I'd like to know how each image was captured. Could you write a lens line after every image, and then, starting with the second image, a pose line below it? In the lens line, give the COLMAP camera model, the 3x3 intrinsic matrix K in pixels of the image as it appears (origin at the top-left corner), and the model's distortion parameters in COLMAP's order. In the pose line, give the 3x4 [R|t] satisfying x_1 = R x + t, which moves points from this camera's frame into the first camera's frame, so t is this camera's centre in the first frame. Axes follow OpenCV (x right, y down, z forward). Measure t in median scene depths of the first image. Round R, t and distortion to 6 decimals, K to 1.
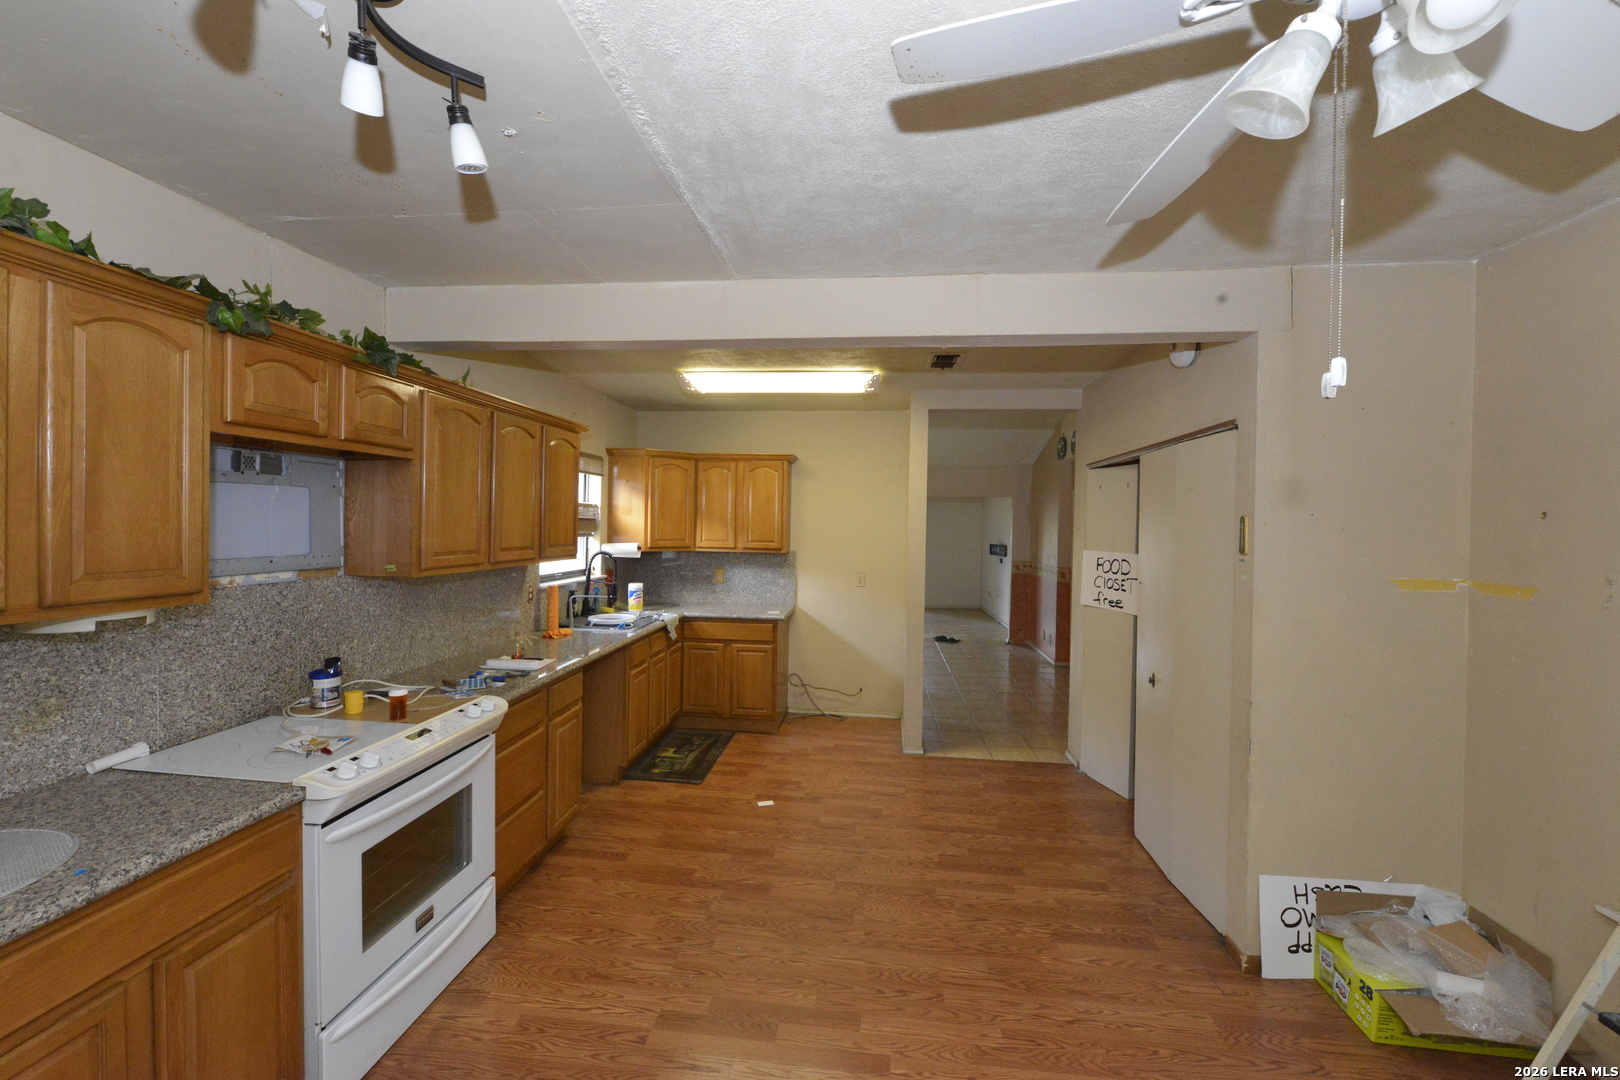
lens RADIAL K [[646.1, 0, 807.8], [0, 646.1, 534.3], [0, 0, 1]] dist [-0.011212, -0.000159]
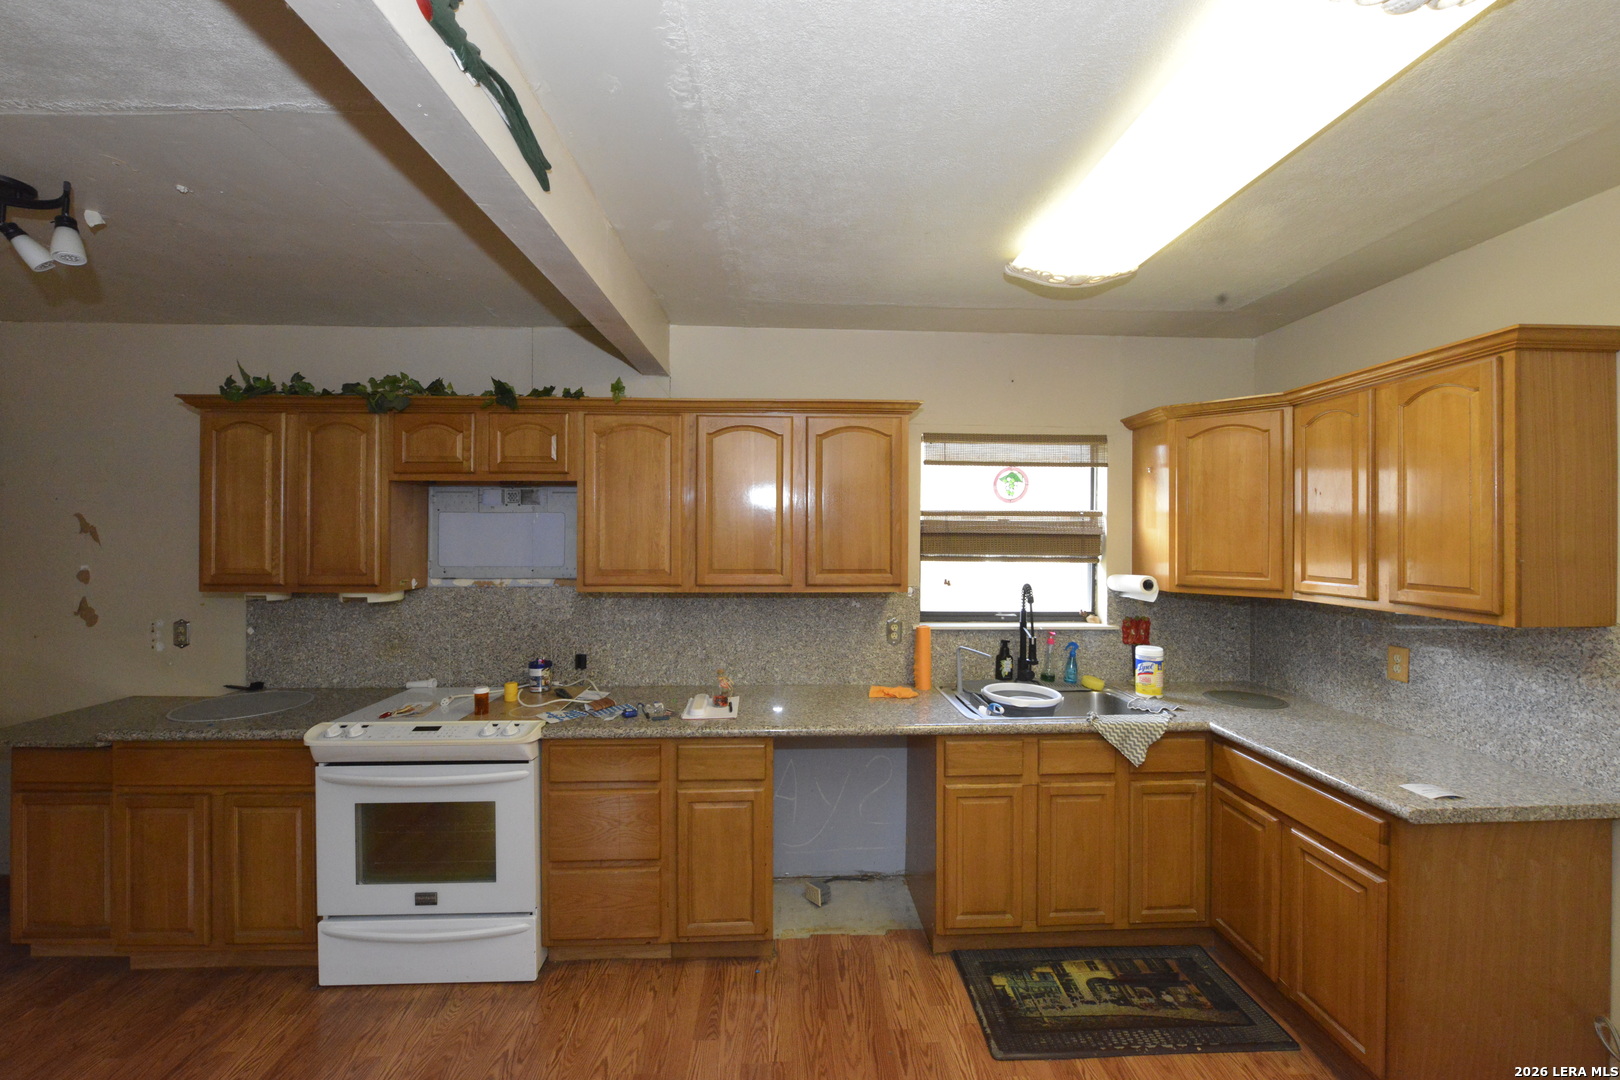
lens RADIAL K [[646.1, 0, 811.3], [0, 646.1, 530.0], [0, 0, 1]] dist [-0.011212, -0.000159]
pose [[0.143360, -0.021167, -0.989444, 0.302877], [-0.017187, 0.999567, -0.023874, -0.010023], [0.989521, 0.020428, 0.142934, 0.747043]]
